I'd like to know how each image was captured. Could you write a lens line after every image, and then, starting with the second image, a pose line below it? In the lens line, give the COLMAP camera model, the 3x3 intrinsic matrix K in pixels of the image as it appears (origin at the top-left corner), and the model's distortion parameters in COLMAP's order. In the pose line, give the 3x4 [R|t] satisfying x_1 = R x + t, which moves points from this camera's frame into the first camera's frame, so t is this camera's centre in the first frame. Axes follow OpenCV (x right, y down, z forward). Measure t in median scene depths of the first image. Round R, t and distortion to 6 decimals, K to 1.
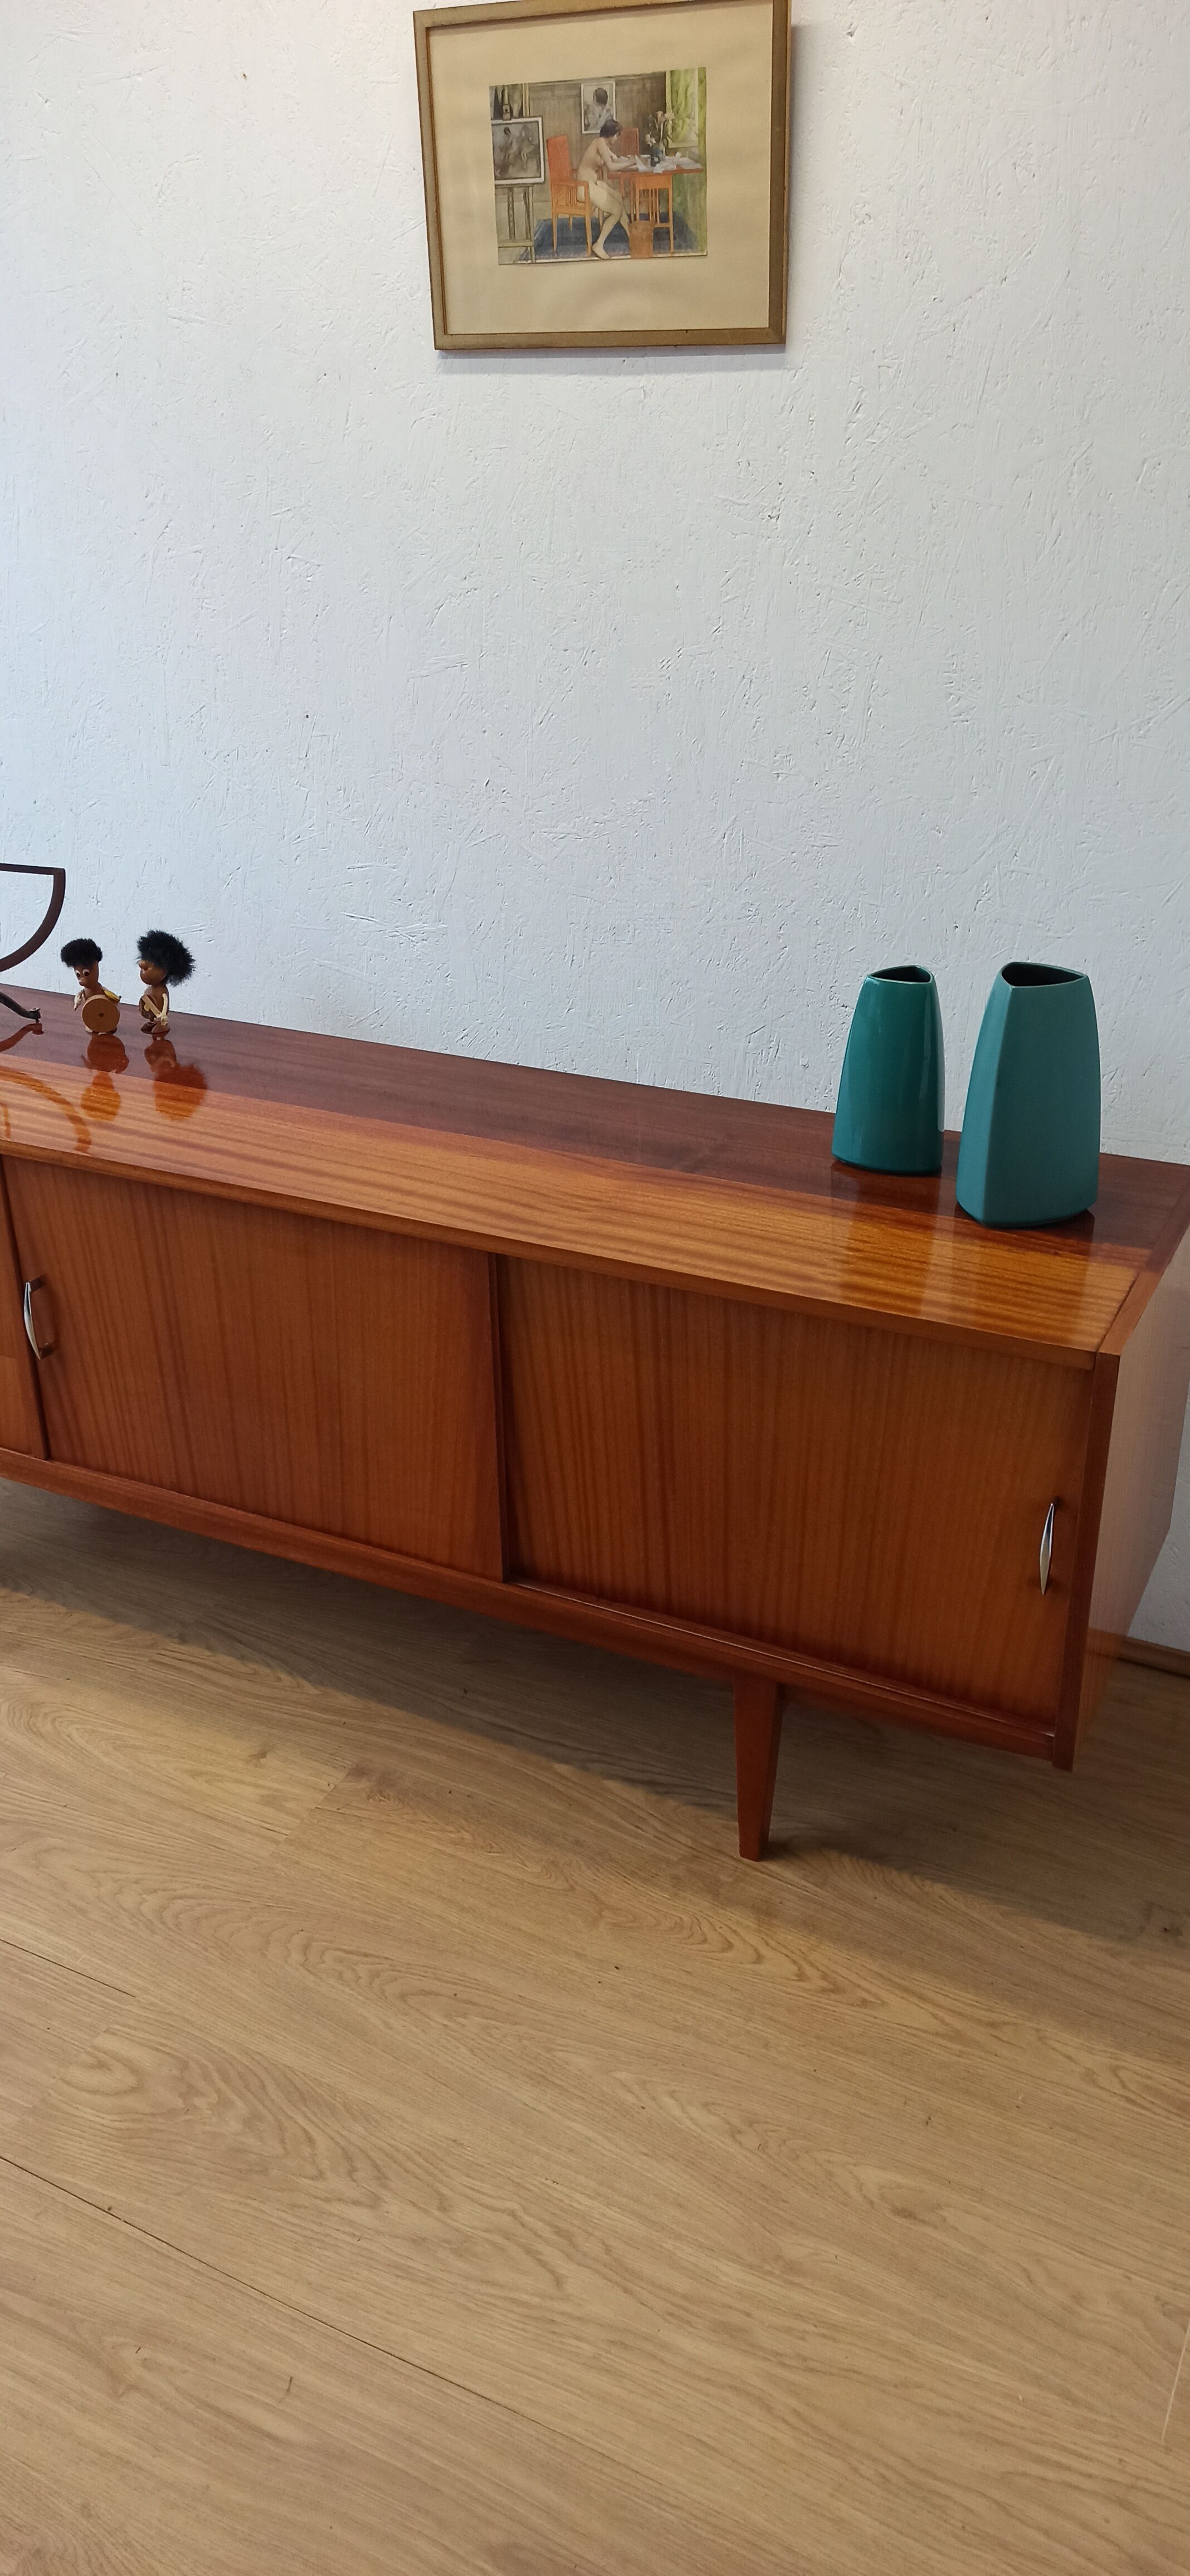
lens RADIAL K [[1891.8, 0, 592.8], [0, 1891.8, 1295.9], [0, 0, 1]] dist [0.075425, -0.081419]
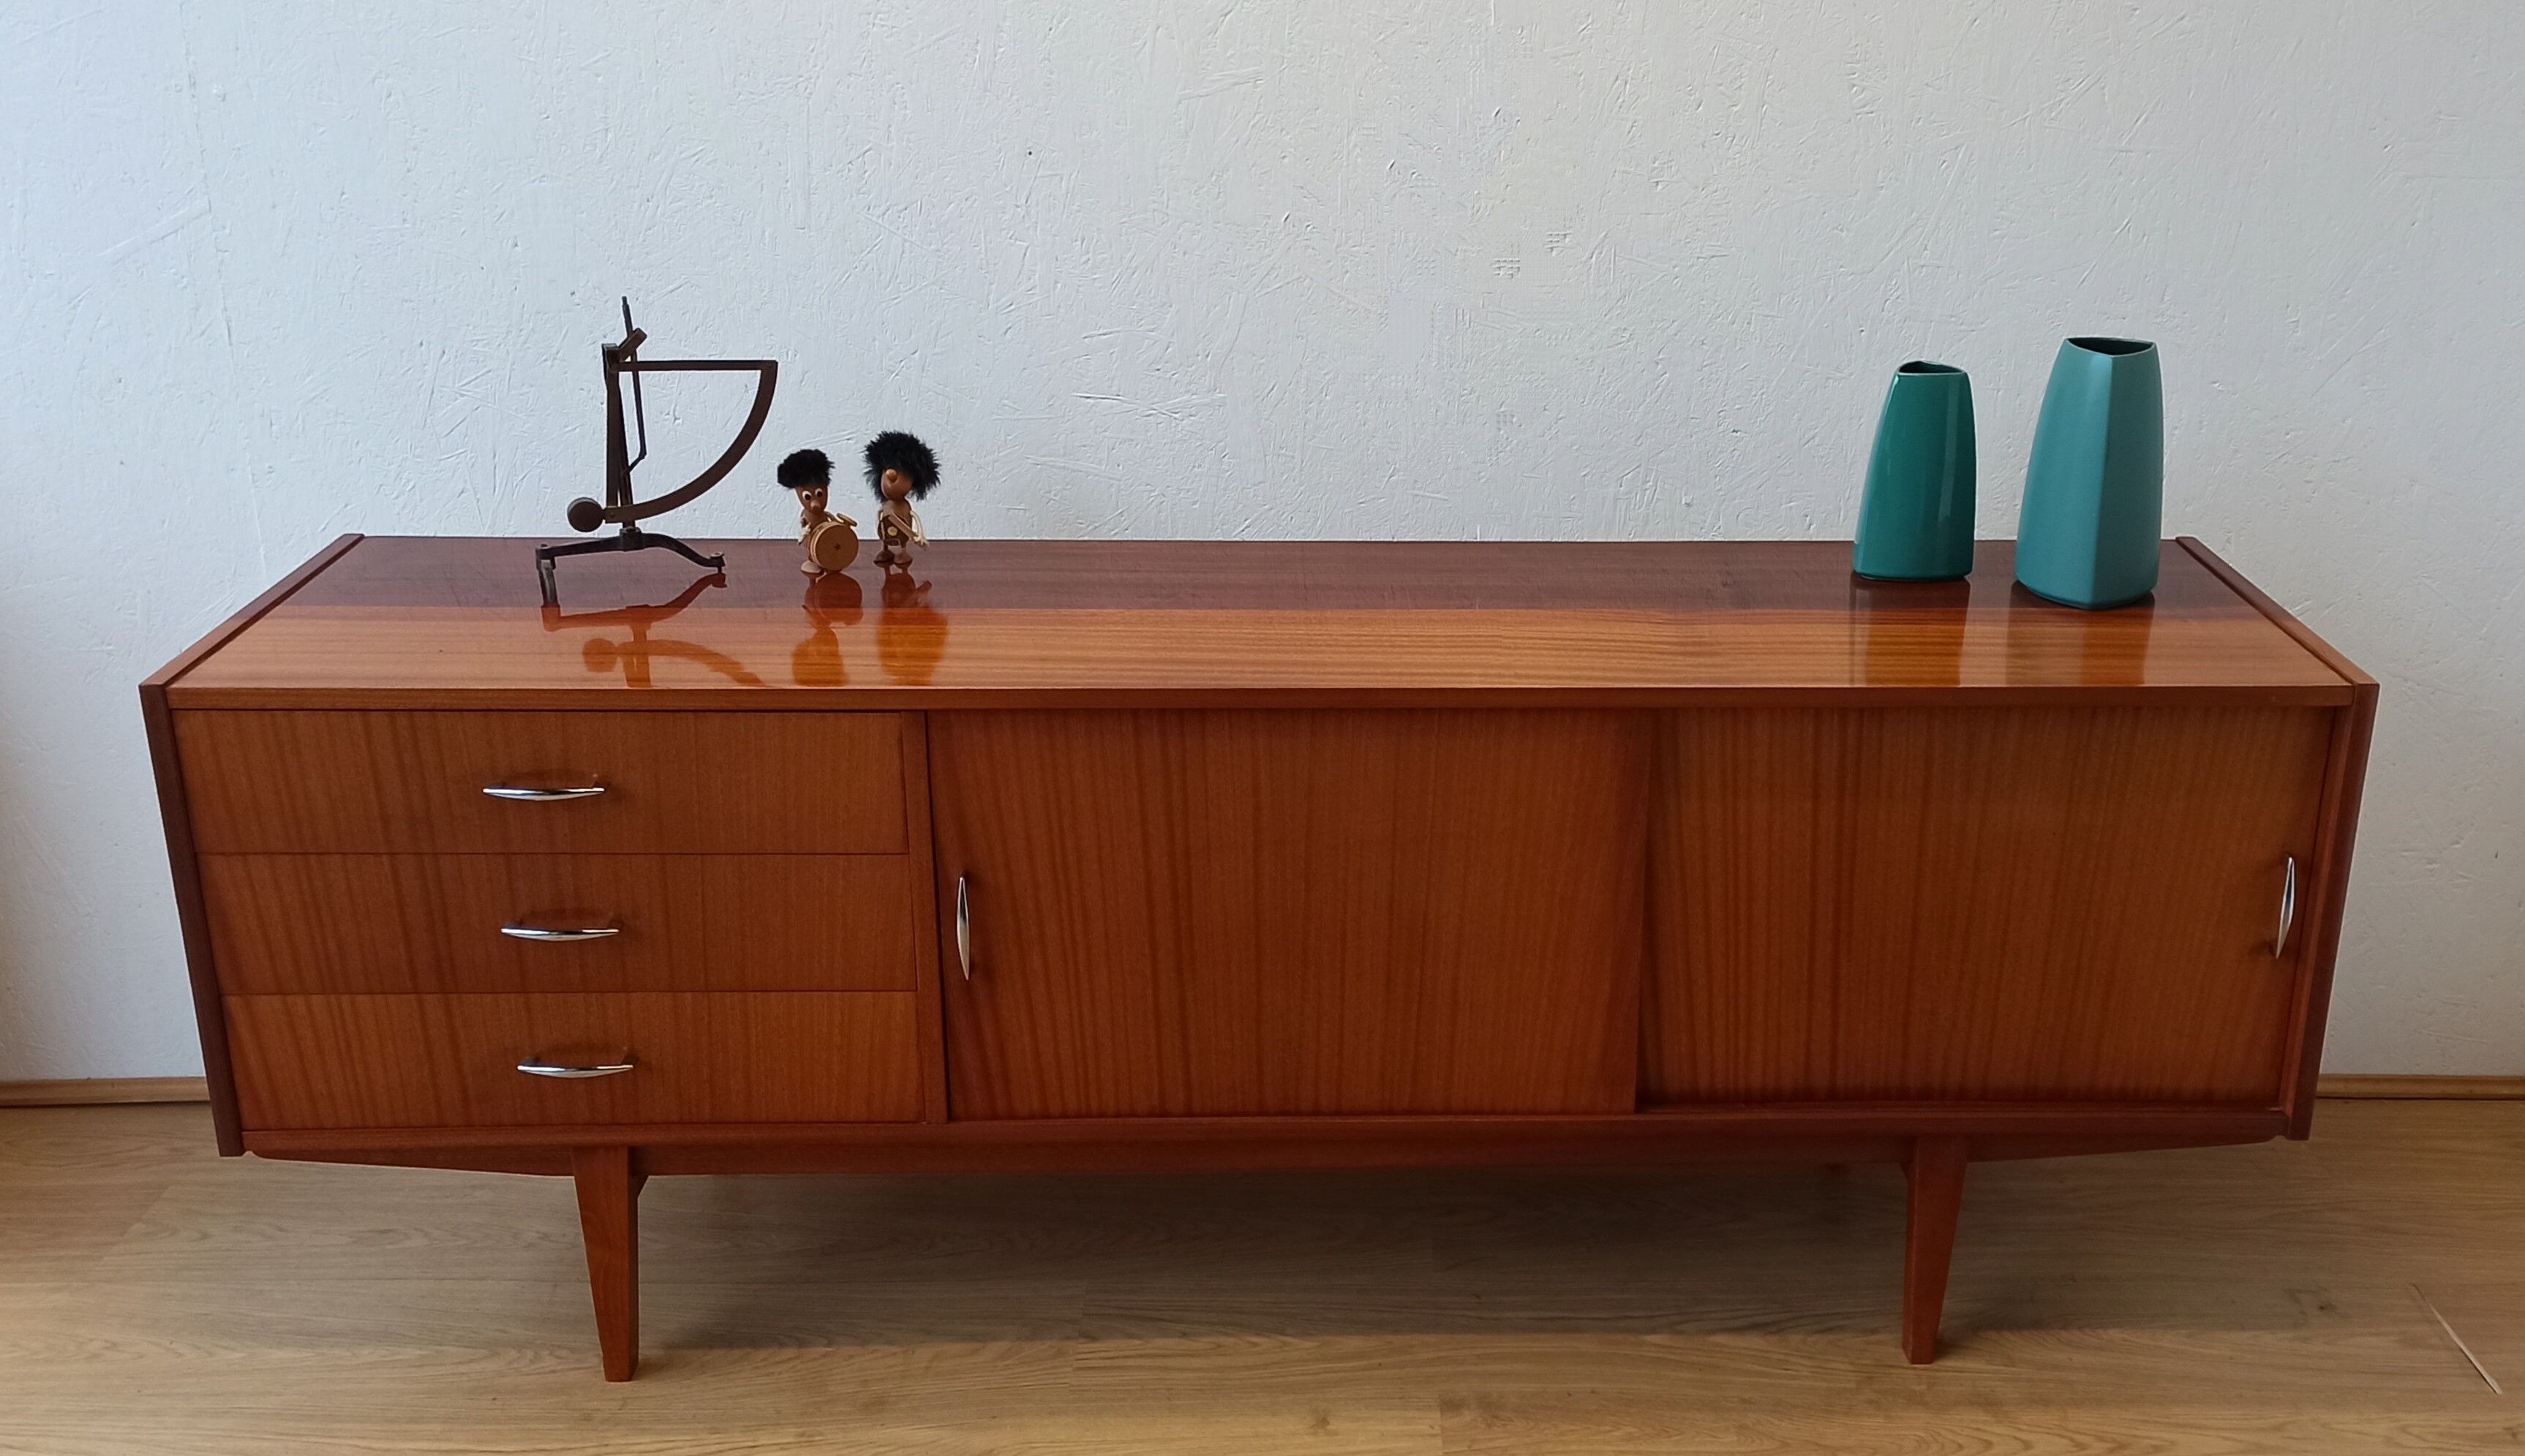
lens RADIAL K [[2485.4, 0, 1397.2], [0, 2485.4, 740.8], [0, 0, 1]] dist [0.085454, -0.116171]
pose [[0.879026, -0.147093, 0.453516, -0.631307], [0.188402, 0.980966, -0.047005, 0.020431], [-0.437969, 0.126762, 0.890008, 0.032999]]
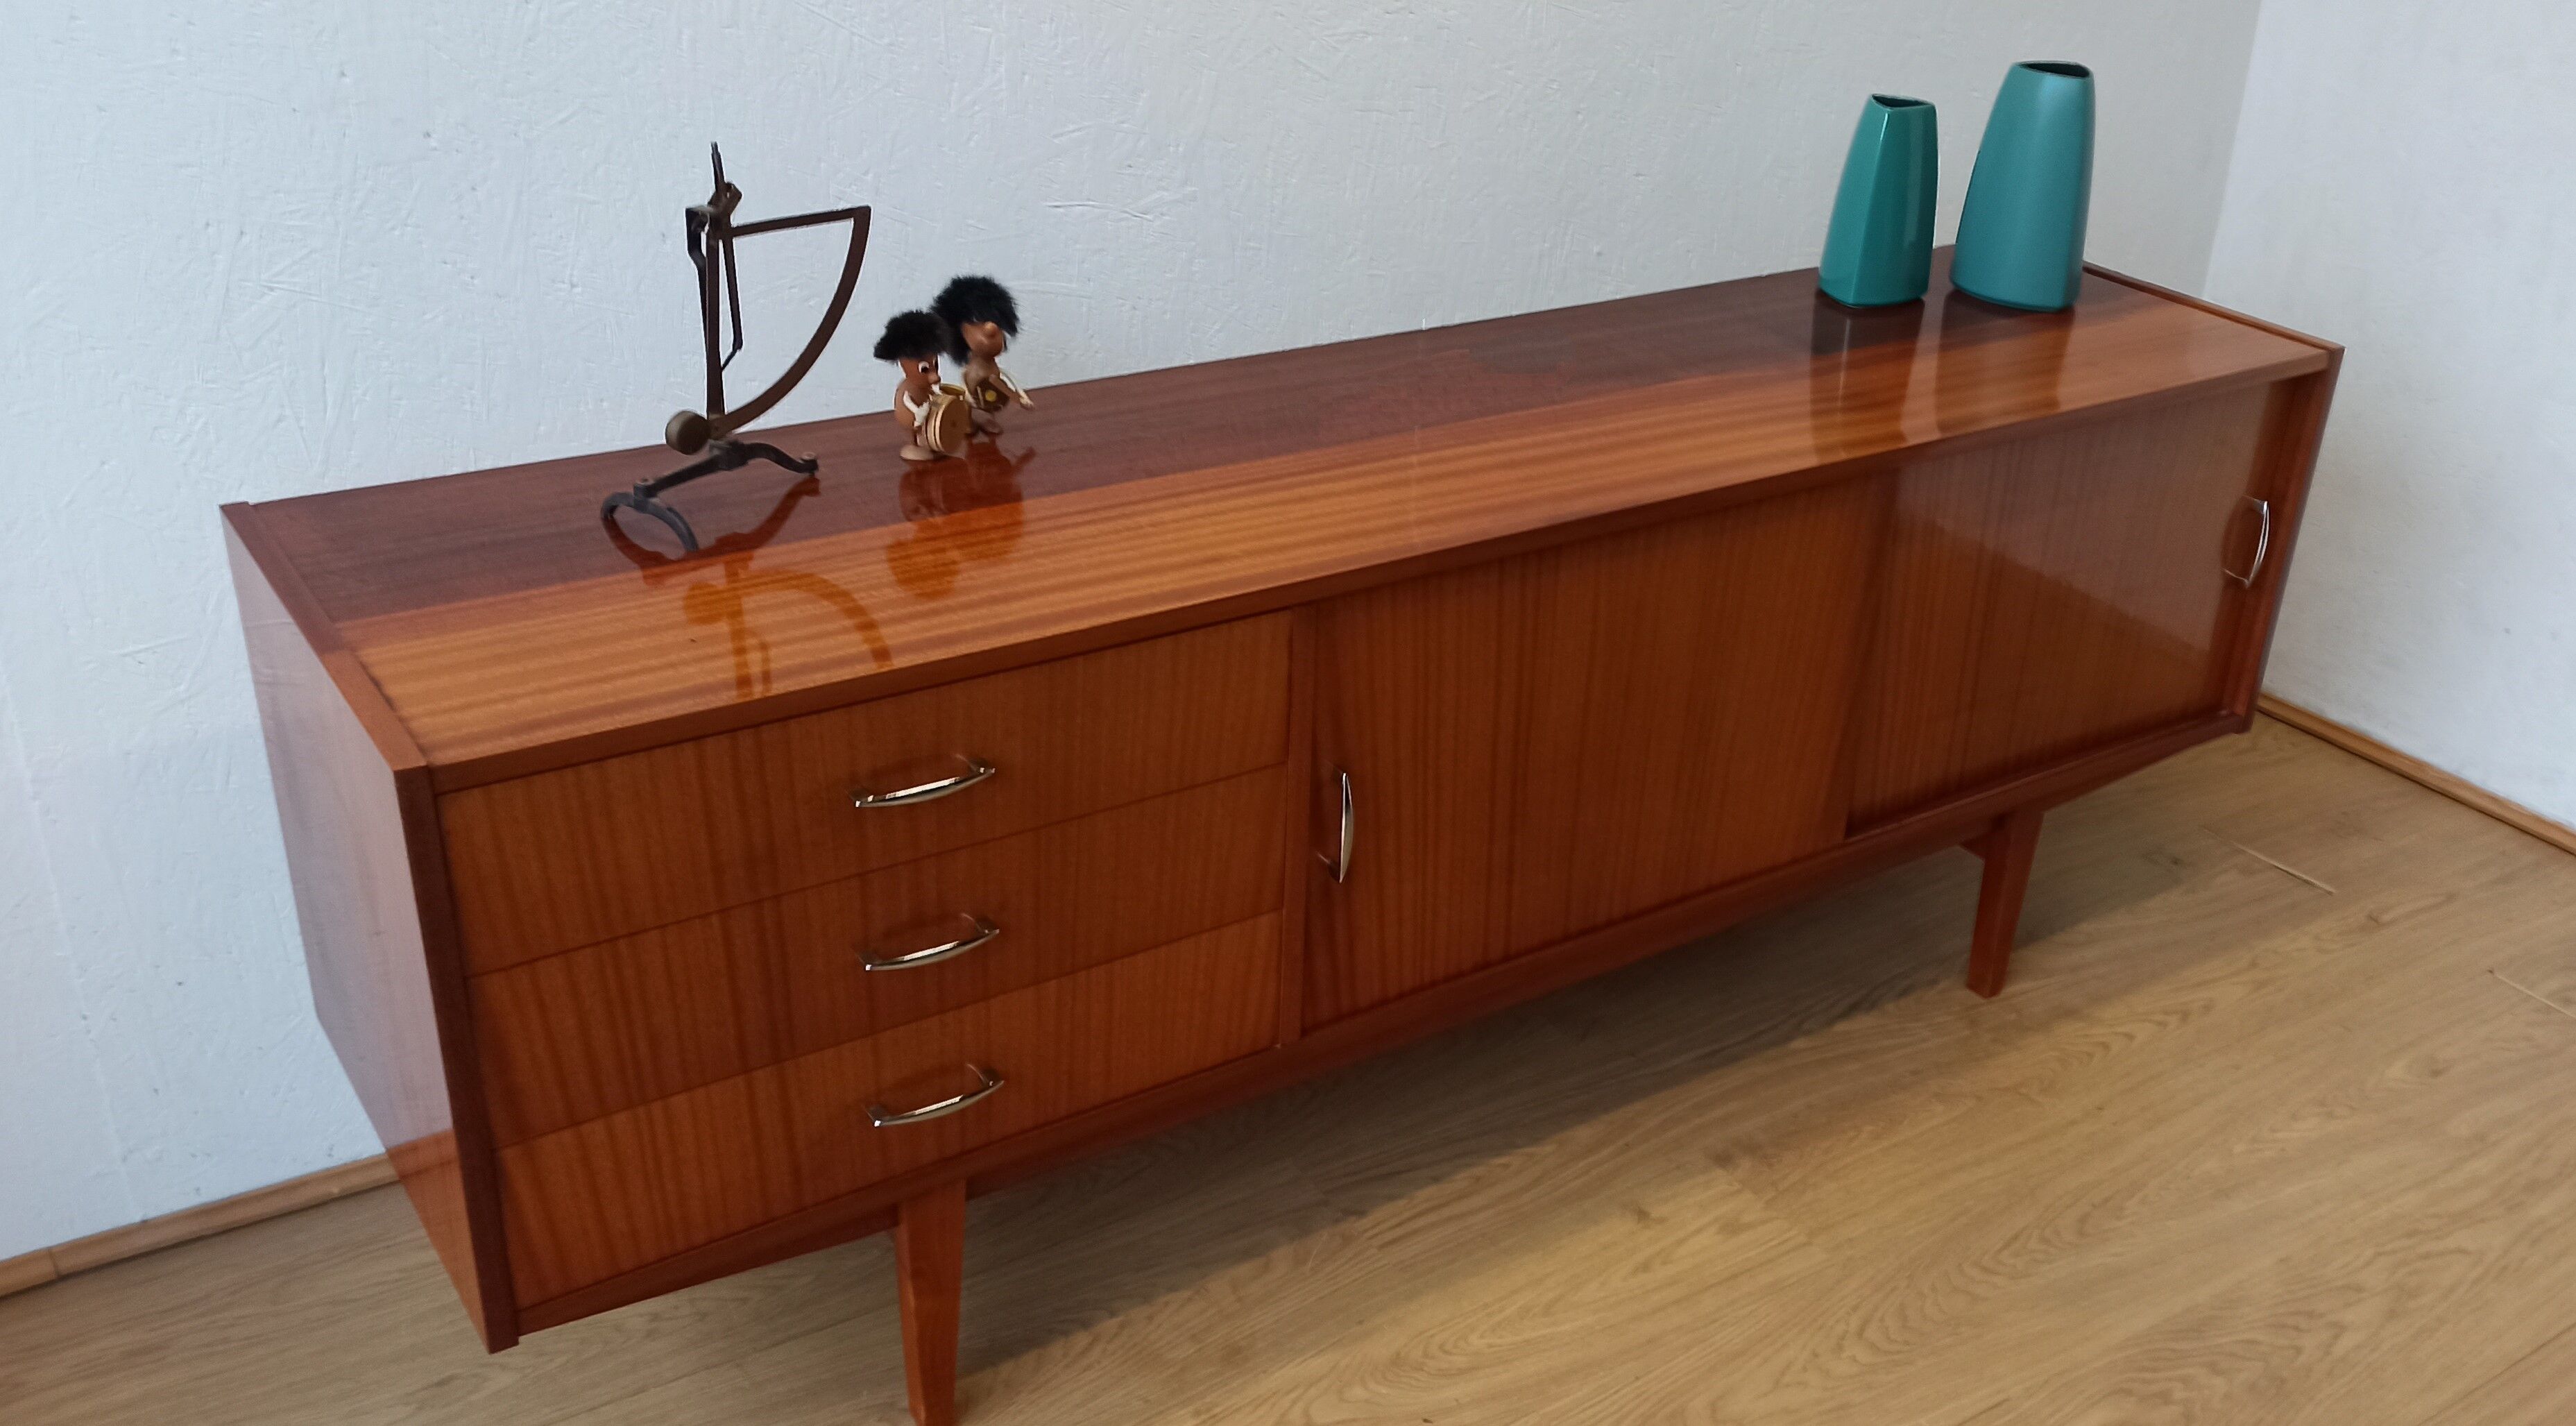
lens RADIAL K [[2355.3, 0, 1510.8], [0, 2355.3, 737.0], [0, 0, 1]] dist [0.086382, -0.097233]
pose [[0.452111, -0.370041, 0.811582, -1.023561], [0.321402, 0.916347, 0.238765, -0.217467], [-0.832044, 0.152896, 0.533222, 0.533288]]
